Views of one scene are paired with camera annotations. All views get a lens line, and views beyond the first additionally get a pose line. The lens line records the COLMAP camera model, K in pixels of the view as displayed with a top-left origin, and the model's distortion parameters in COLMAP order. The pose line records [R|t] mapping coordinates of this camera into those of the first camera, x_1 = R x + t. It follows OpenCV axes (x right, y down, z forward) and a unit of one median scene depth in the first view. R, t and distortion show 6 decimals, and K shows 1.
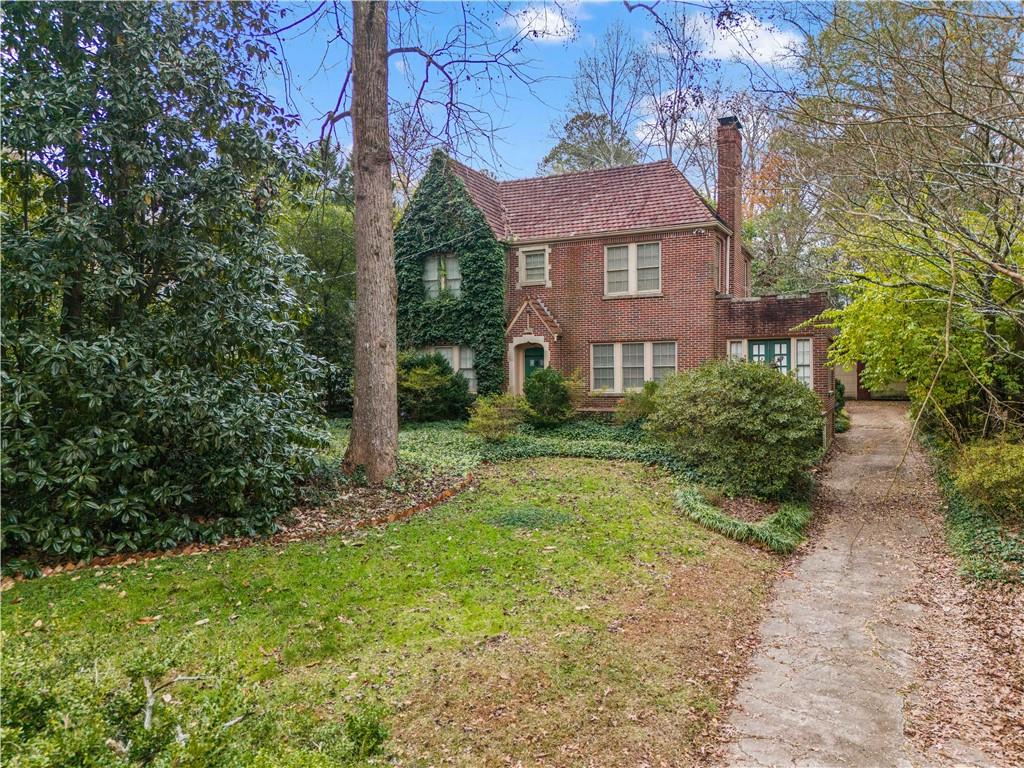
lens RADIAL K [[745.4, 0, 515.2], [0, 745.4, 389.6], [0, 0, 1]] dist [0.066883, -0.013775]
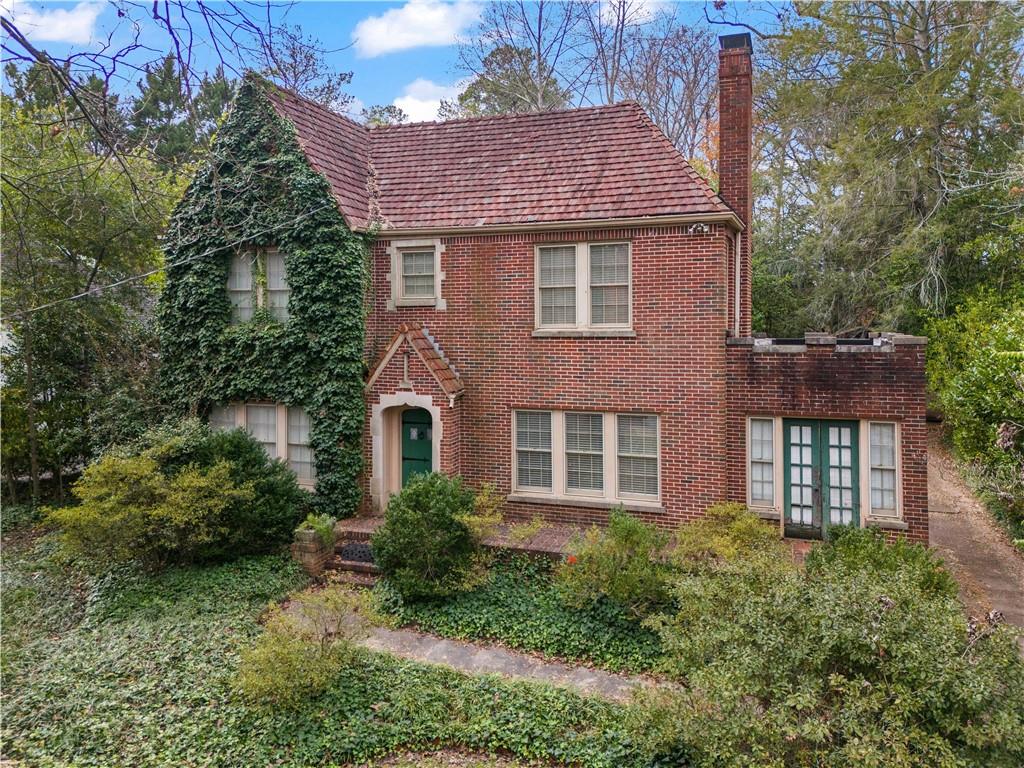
lens RADIAL K [[745.4, 0, 521.8], [0, 745.4, 323.3], [0, 0, 1]] dist [0.066883, -0.013775]
pose [[0.993850, 0.000472, 0.110734, 0.043204], [0.000277, 0.999977, -0.006754, -0.123008], [-0.110735, 0.006743, 0.993827, 0.408915]]
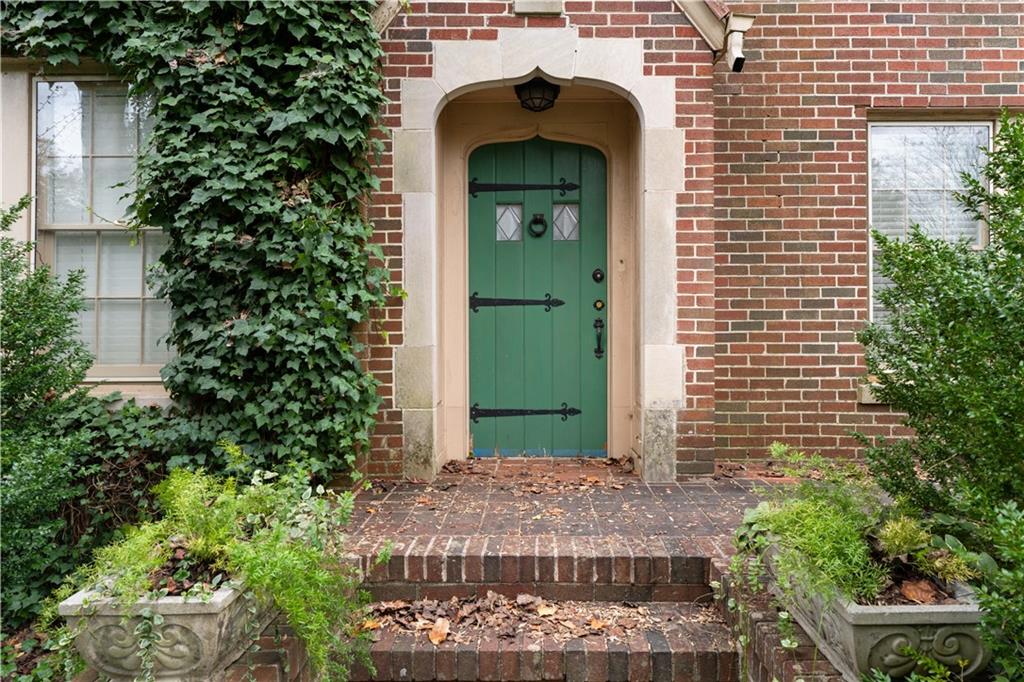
lens RADIAL K [[610.9, 0, 512.0], [0, 610.9, 338.7], [0, 0, 1]] dist [-0.000698, 0.000171]
pose [[0.909268, 0.004822, 0.416183, -0.041594], [-0.000188, 0.999938, -0.011175, -0.005288], [-0.416211, 0.010083, 0.909212, 0.881996]]
